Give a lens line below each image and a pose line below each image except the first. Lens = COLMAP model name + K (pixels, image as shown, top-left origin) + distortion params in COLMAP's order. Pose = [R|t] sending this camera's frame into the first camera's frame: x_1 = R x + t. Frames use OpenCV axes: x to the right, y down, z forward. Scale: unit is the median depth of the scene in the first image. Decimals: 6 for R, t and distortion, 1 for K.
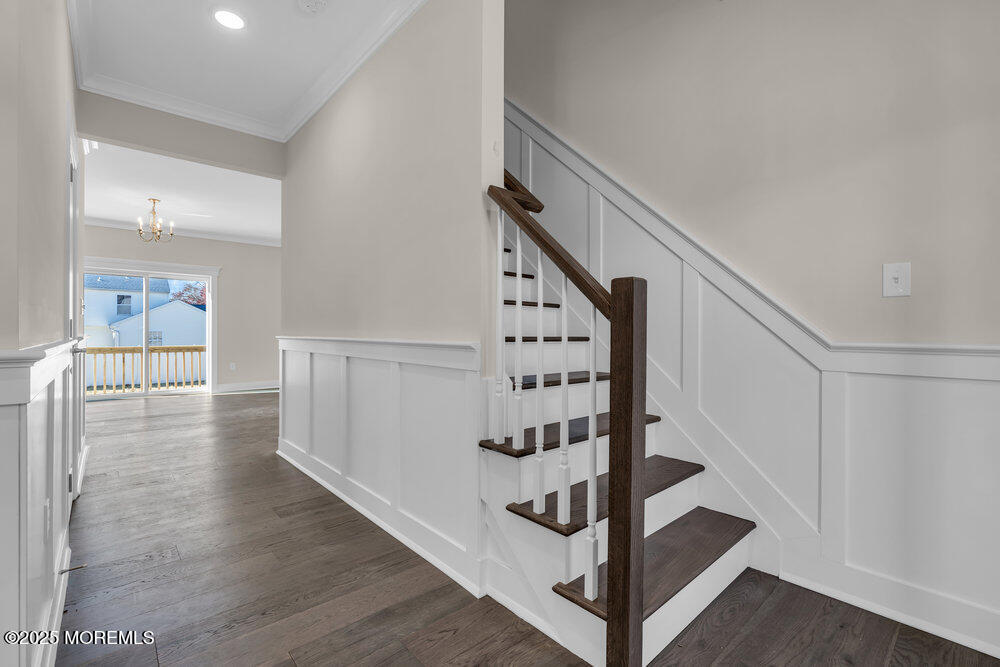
lens RADIAL K [[446.5, 0, 497.7], [0, 446.5, 332.1], [0, 0, 1]] dist [-0.012219, 0.005047]
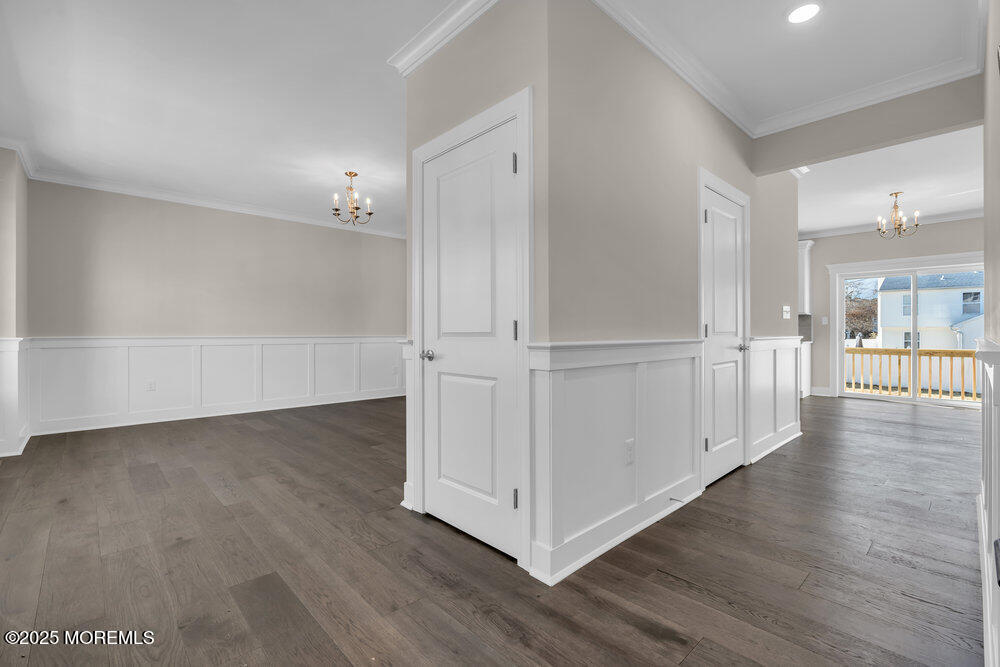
lens RADIAL K [[446.5, 0, 497.7], [0, 446.5, 332.1], [0, 0, 1]] dist [-0.012219, 0.005047]
pose [[0.024049, -0.005694, -0.999695, 0.123822], [0.002487, 0.999981, -0.005636, 0.000494], [0.999708, -0.002350, 0.024063, 0.105531]]
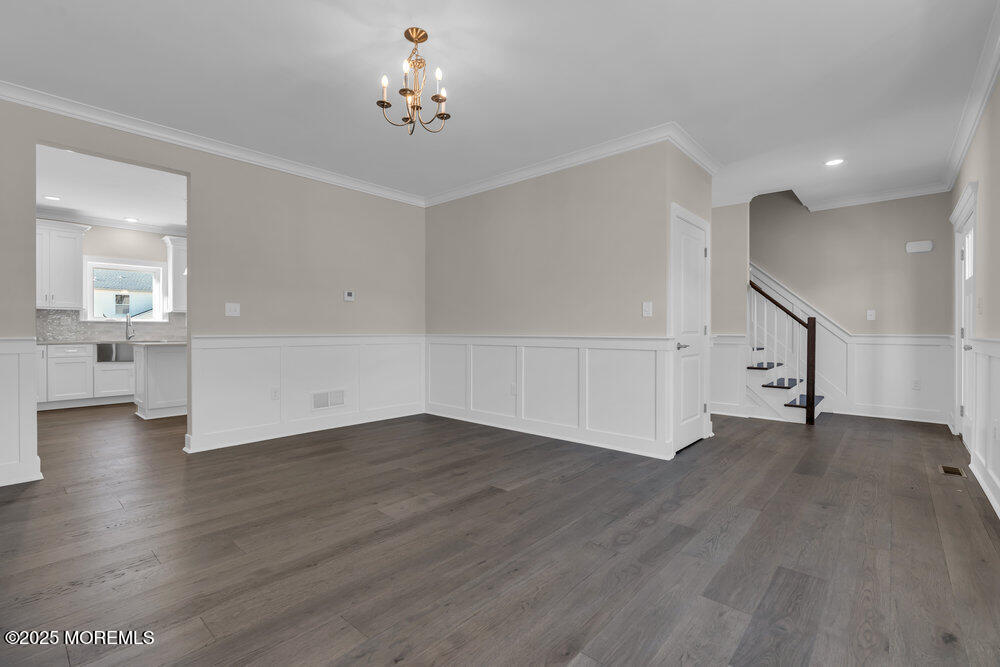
lens RADIAL K [[446.5, 0, 497.7], [0, 446.5, 332.1], [0, 0, 1]] dist [-0.012219, 0.005047]
pose [[0.993499, -0.003364, 0.113795, -0.514358], [0.002860, 0.999985, 0.004591, -0.003353], [-0.113808, -0.004236, 0.993494, -0.453042]]
